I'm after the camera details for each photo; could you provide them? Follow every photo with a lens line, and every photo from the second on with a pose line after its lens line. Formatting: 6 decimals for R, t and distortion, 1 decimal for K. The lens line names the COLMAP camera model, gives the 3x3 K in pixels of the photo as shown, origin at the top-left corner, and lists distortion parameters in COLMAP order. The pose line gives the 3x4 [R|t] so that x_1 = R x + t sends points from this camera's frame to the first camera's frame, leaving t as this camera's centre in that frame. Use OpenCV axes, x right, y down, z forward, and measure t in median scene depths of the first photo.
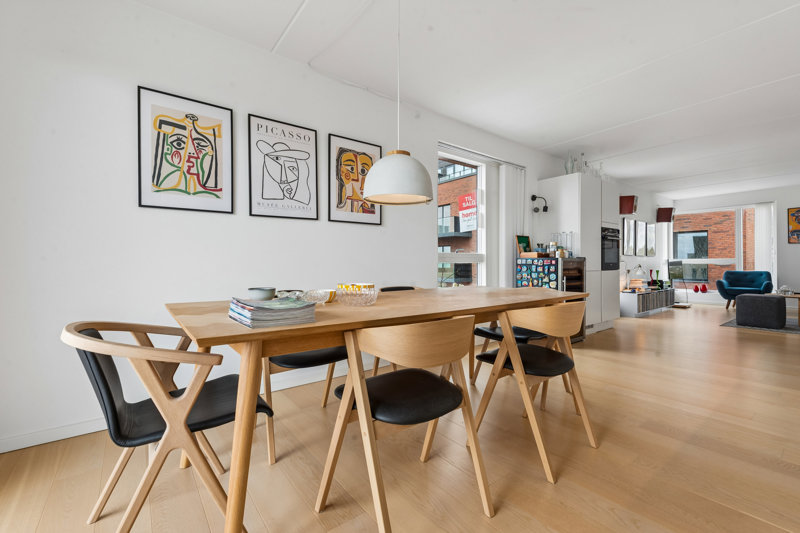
lens RADIAL K [[352.2, 0, 397.8], [0, 352.2, 264.1], [0, 0, 1]] dist [0.000469, 0.000618]
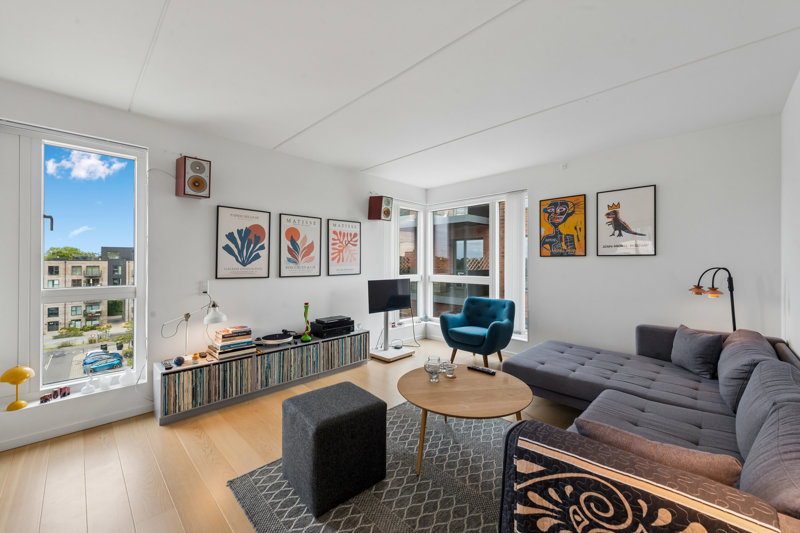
lens RADIAL K [[316.3, 0, 398.9], [0, 316.3, 261.0], [0, 0, 1]] dist [0.009289, -0.001835]
pose [[0.992088, 0.004994, 0.125446, 0.759869], [-0.004840, 0.999987, -0.001533, -0.047317], [-0.125452, 0.000914, 0.992099, 0.458970]]
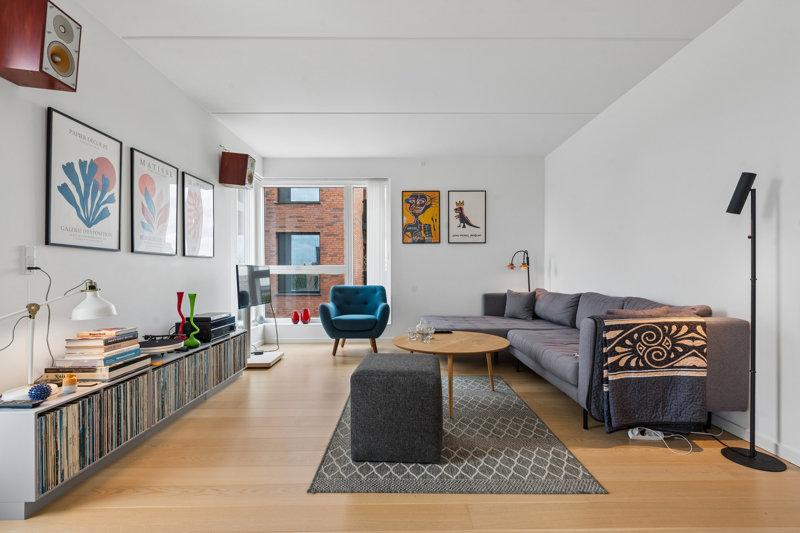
lens RADIAL K [[379.8, 0, 401.9], [0, 379.8, 273.6], [0, 0, 1]] dist [0.016120, -0.002506]
pose [[0.609076, -0.003469, 0.793105, 0.514274], [-0.000271, 0.999989, 0.004583, -0.004649], [-0.793112, -0.003006, 0.609068, 0.540687]]
